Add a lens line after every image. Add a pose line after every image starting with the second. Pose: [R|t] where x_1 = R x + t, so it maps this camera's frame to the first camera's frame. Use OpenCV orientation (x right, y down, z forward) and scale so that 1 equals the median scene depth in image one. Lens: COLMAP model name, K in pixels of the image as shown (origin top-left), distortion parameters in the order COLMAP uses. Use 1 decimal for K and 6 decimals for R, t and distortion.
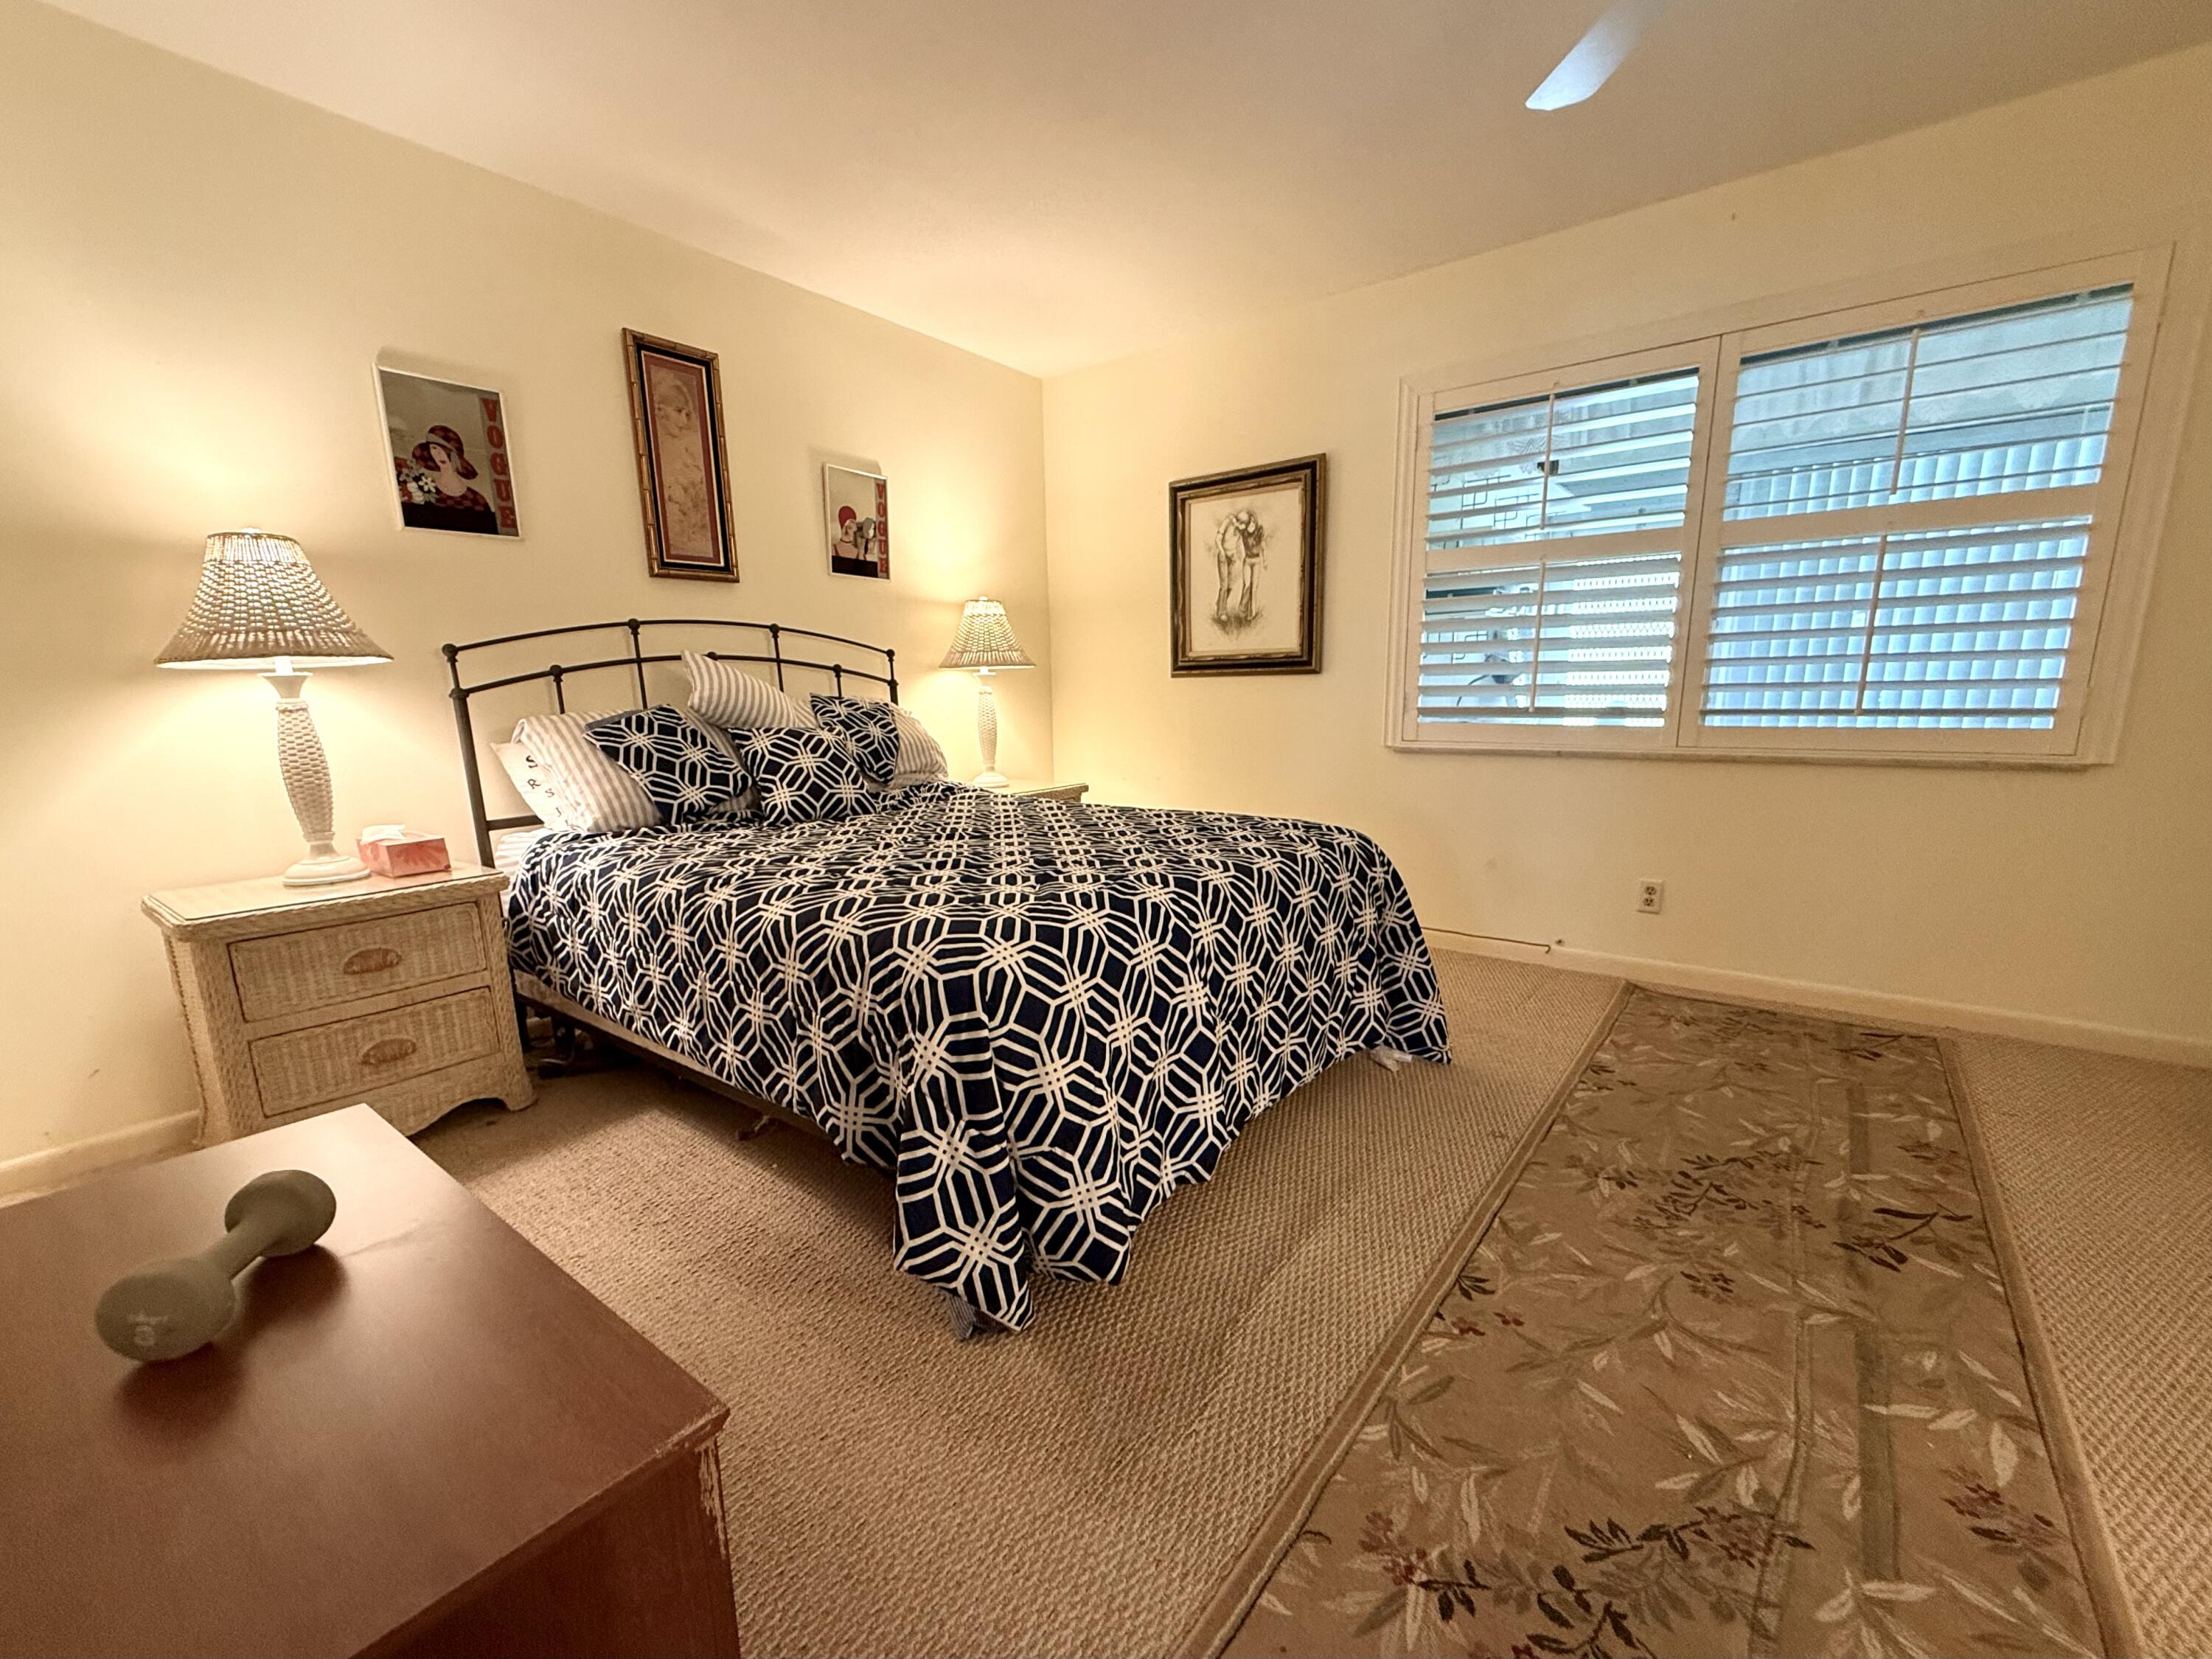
lens RADIAL K [[889.8, 0, 1077.8], [0, 889.8, 845.6], [0, 0, 1]] dist [0.000813, -0.000011]
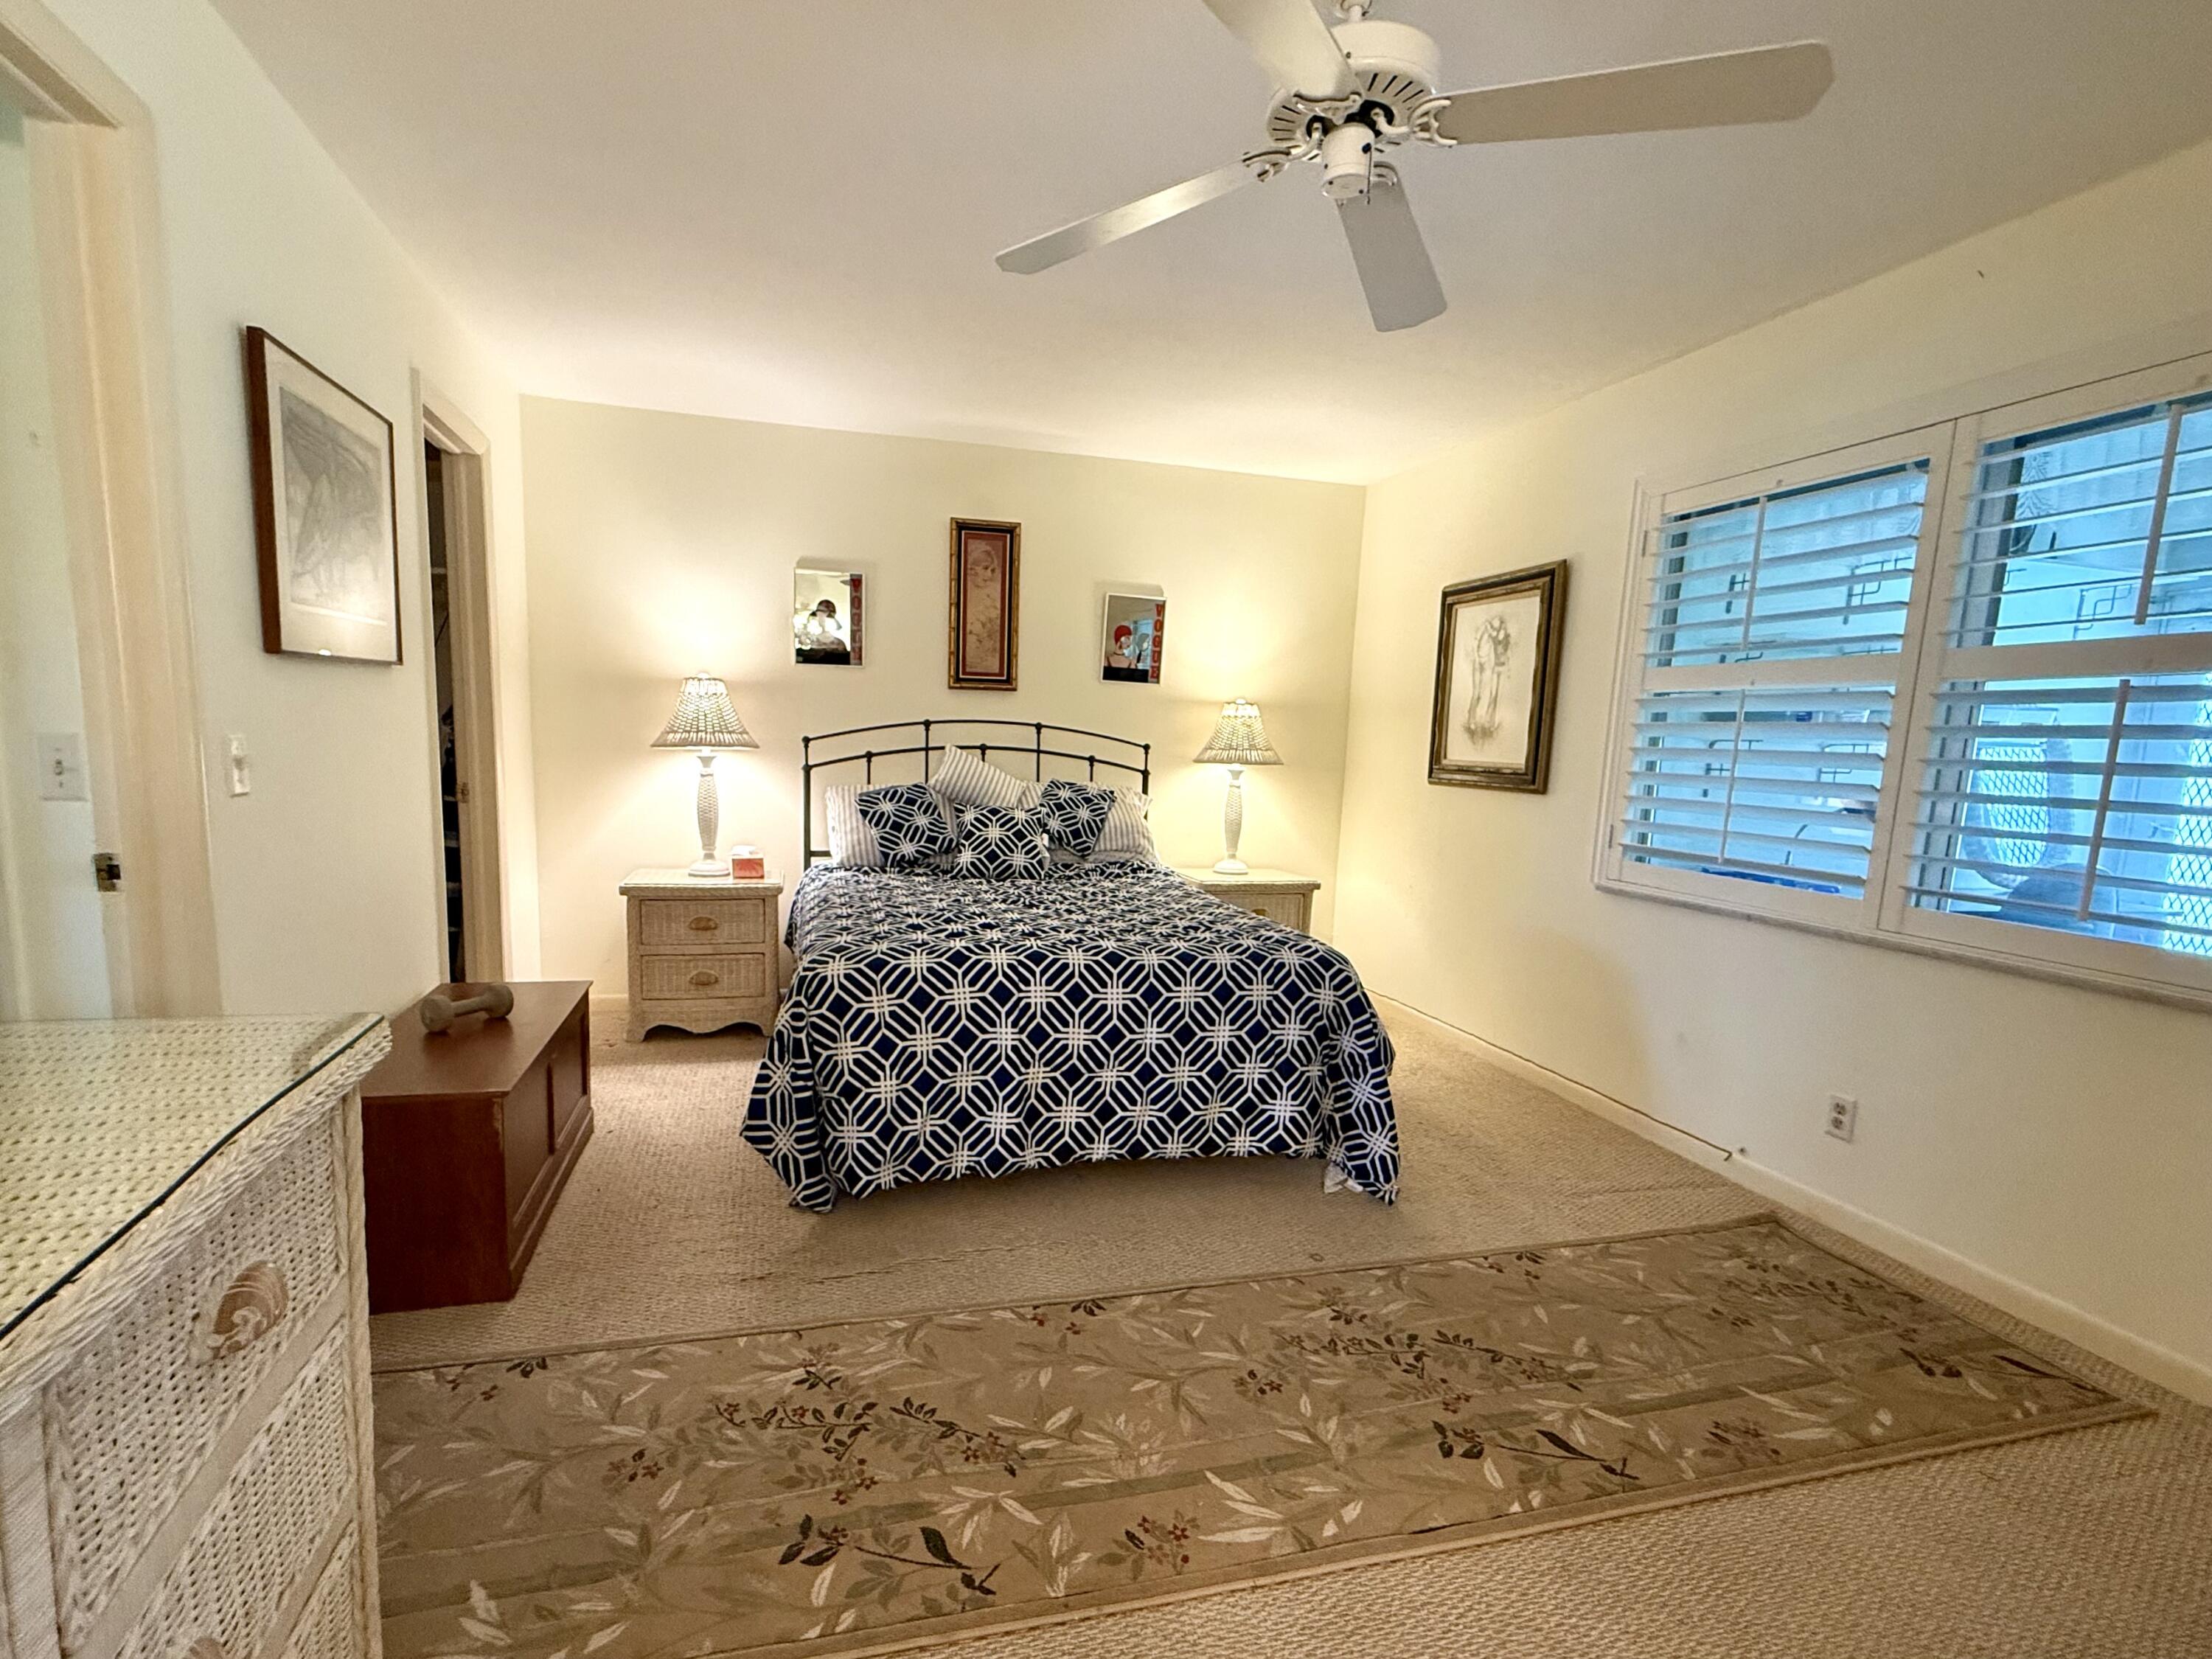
lens RADIAL K [[983.5, 0, 1077.6], [0, 983.5, 842.6], [0, 0, 1]] dist [0.000853, -0.000274]
pose [[0.811349, 0.107449, -0.574602, 0.567308], [-0.151928, 0.987943, -0.029782, -0.051182], [0.564474, 0.111461, 0.817891, -0.100979]]
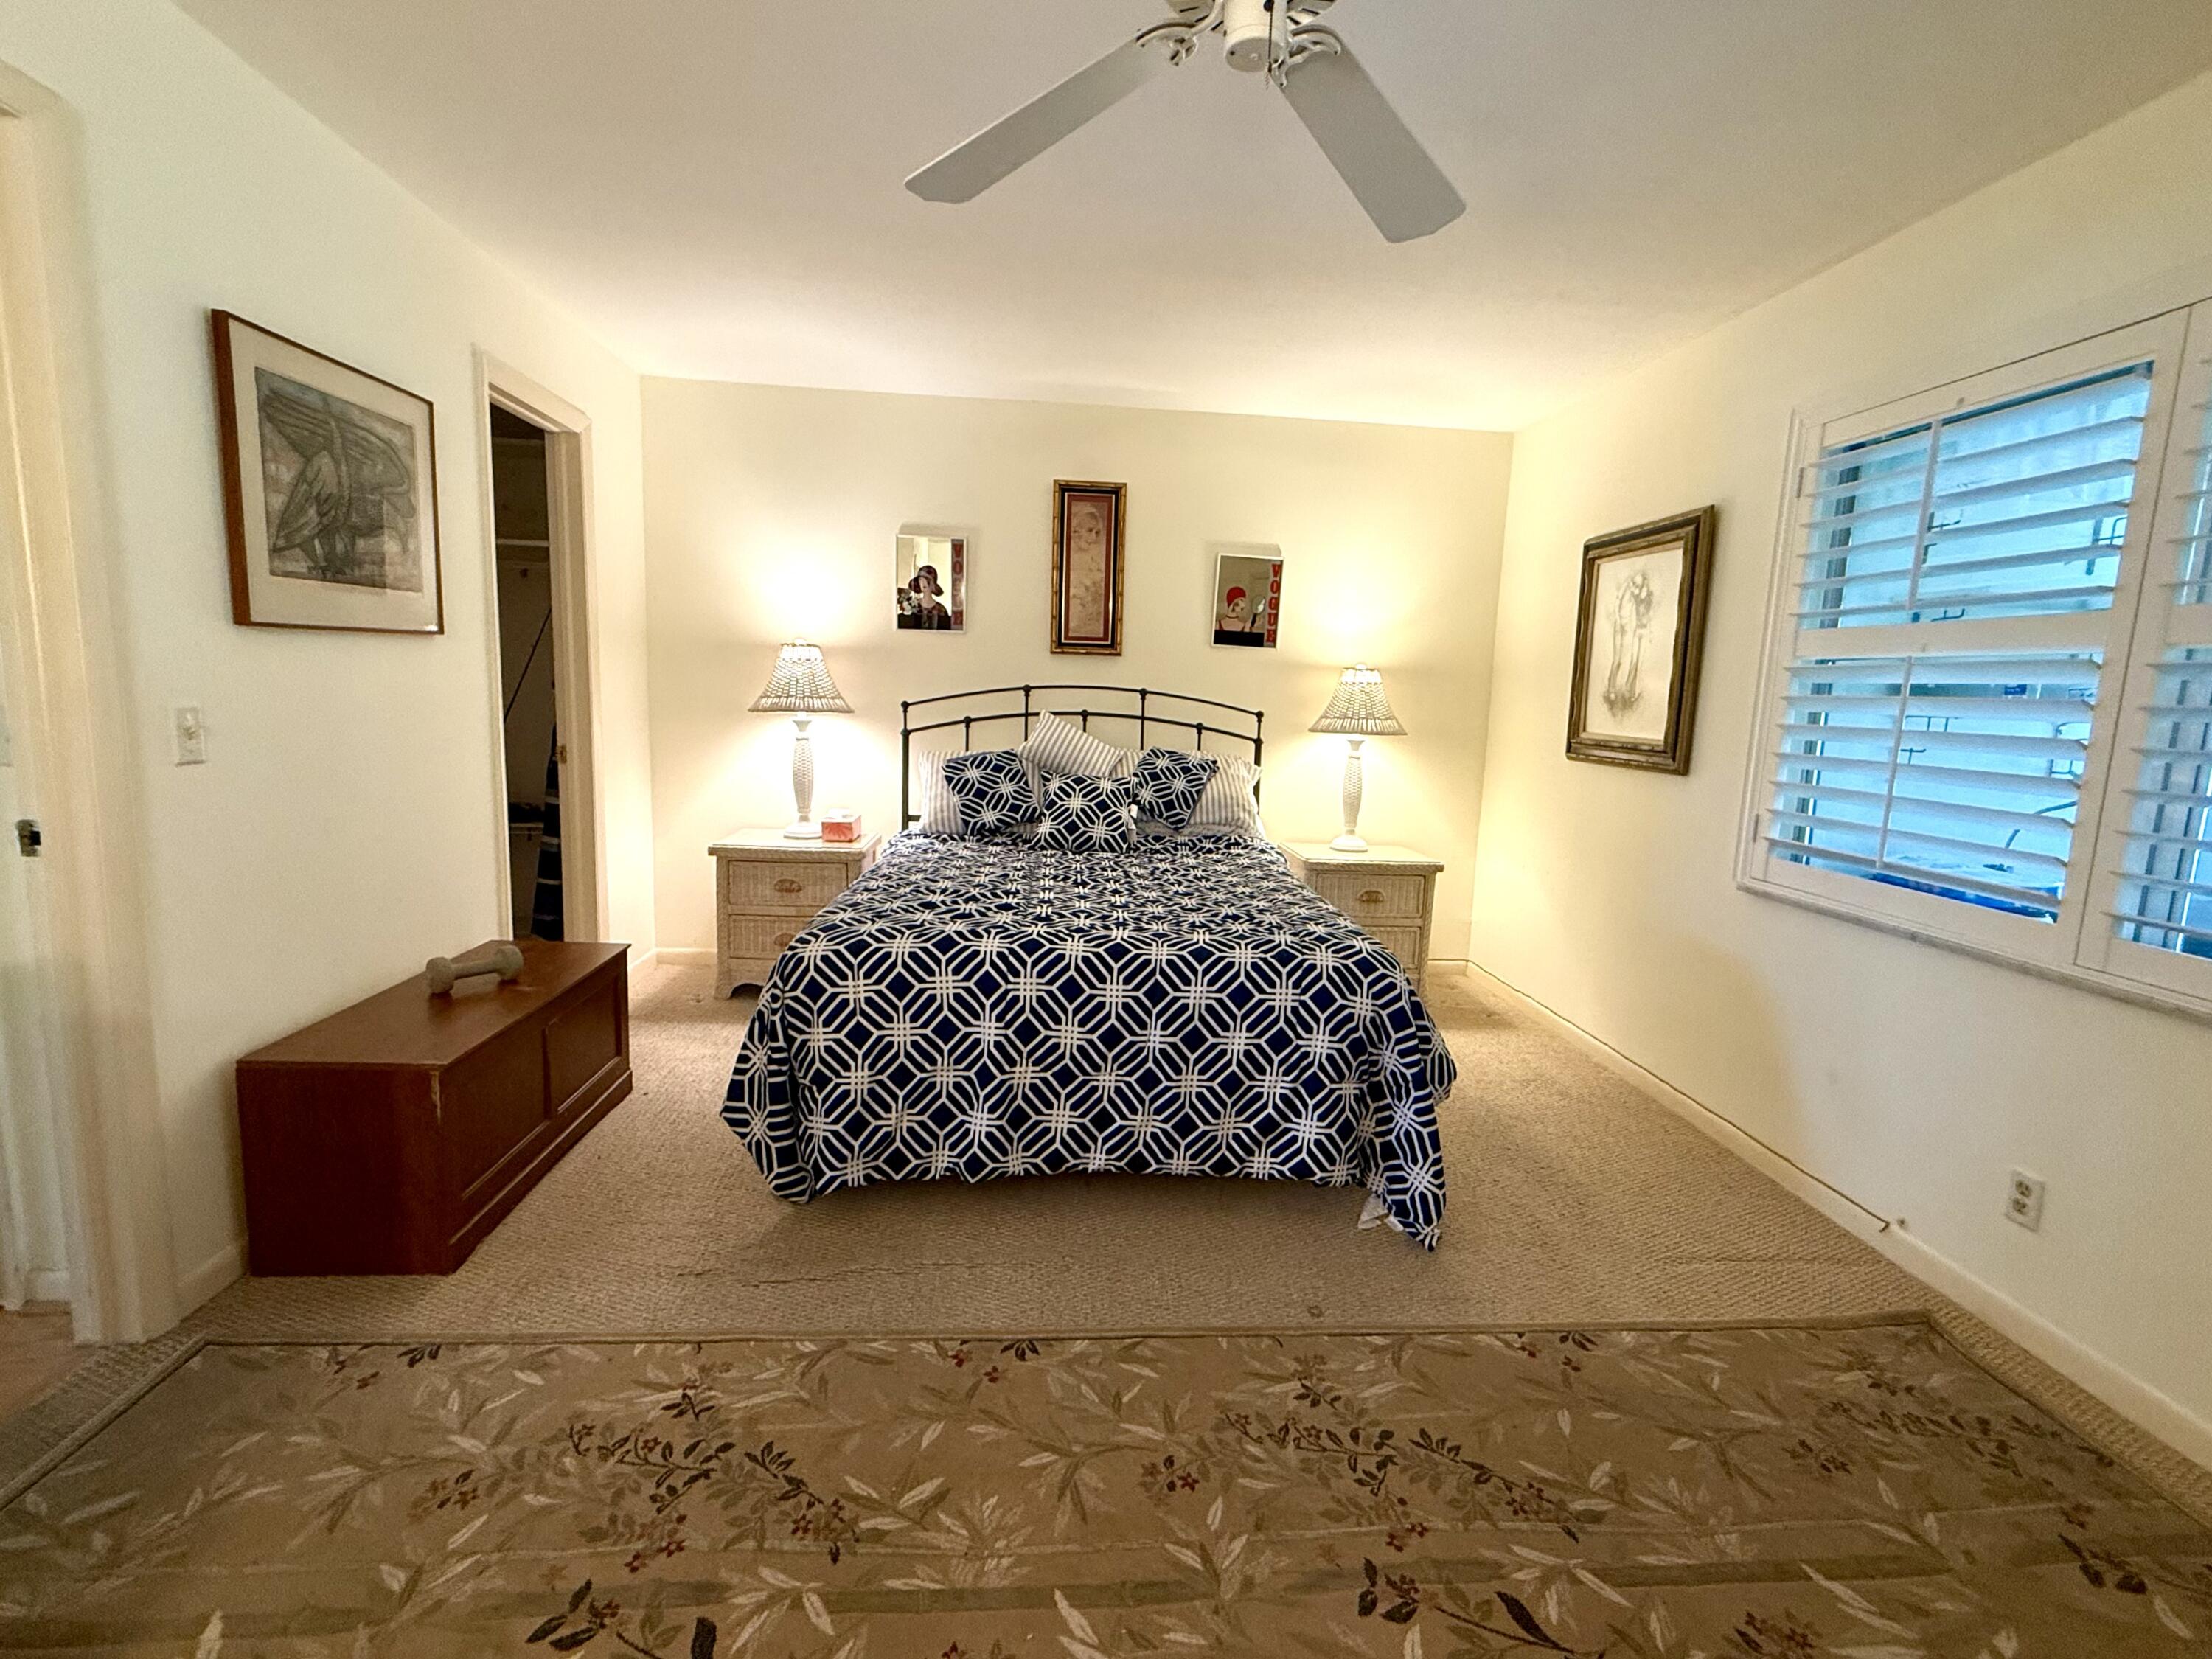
lens RADIAL K [[962.9, 0, 1129.6], [0, 962.9, 789.6], [0, 0, 1]] dist [-0.000537, 0.000259]
pose [[0.700586, 0.118454, -0.703668, 0.641415], [-0.179317, 0.983706, -0.012936, -0.099327], [0.690670, 0.135242, 0.710411, 0.070749]]
